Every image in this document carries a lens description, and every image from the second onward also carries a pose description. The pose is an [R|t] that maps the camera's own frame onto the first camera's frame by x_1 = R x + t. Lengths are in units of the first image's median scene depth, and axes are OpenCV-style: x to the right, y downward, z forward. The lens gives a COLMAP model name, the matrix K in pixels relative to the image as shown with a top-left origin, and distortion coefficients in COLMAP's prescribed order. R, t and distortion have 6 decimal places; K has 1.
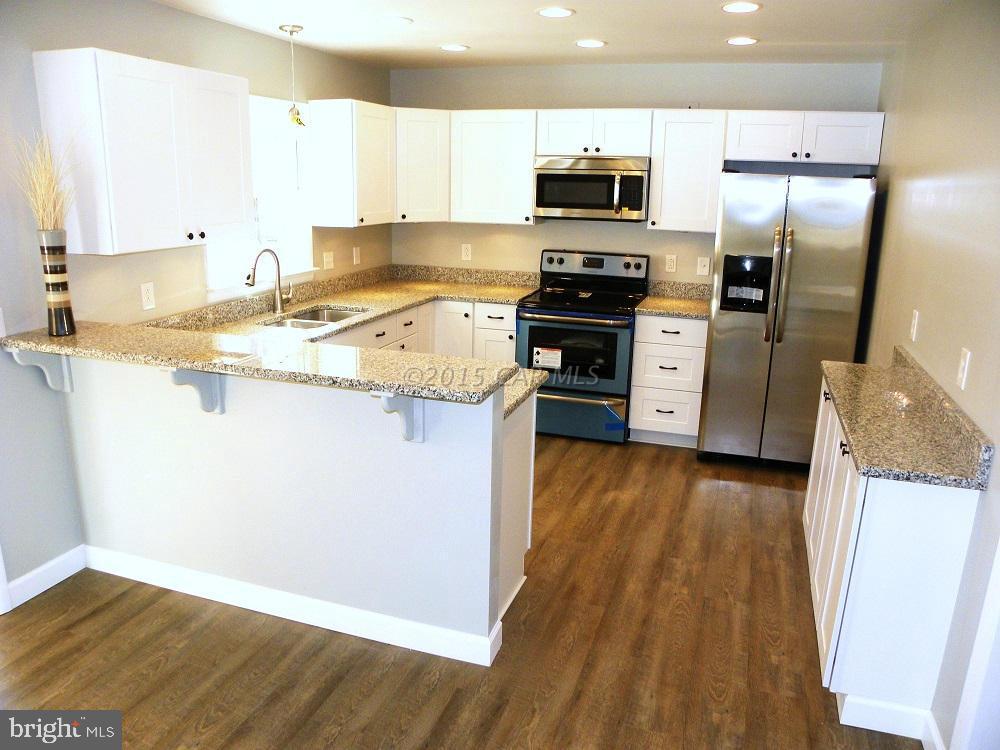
lens RADIAL K [[764.6, 0, 497.3], [0, 764.6, 381.0], [0, 0, 1]] dist [-0.149191, 0.086938]
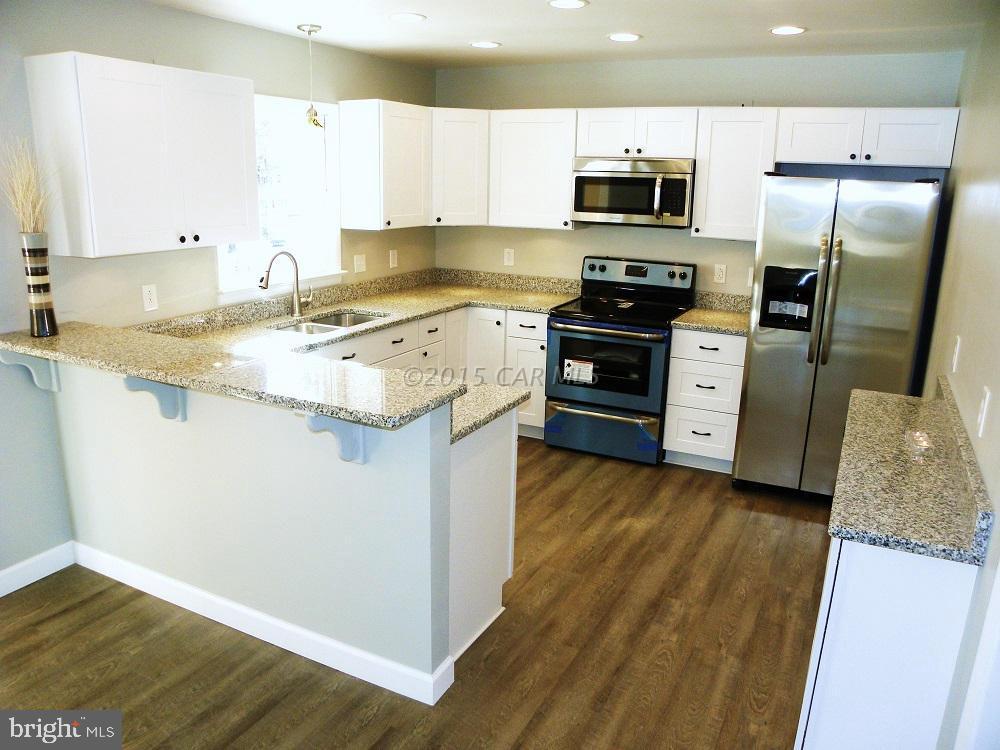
lens RADIAL K [[764.6, 0, 497.3], [0, 764.6, 381.0], [0, 0, 1]] dist [-0.149191, 0.086938]
pose [[0.989374, 0.038886, -0.140094, 0.122462], [-0.039050, 0.999236, 0.001577, -0.018722], [0.140049, 0.003911, 0.990137, 0.060441]]
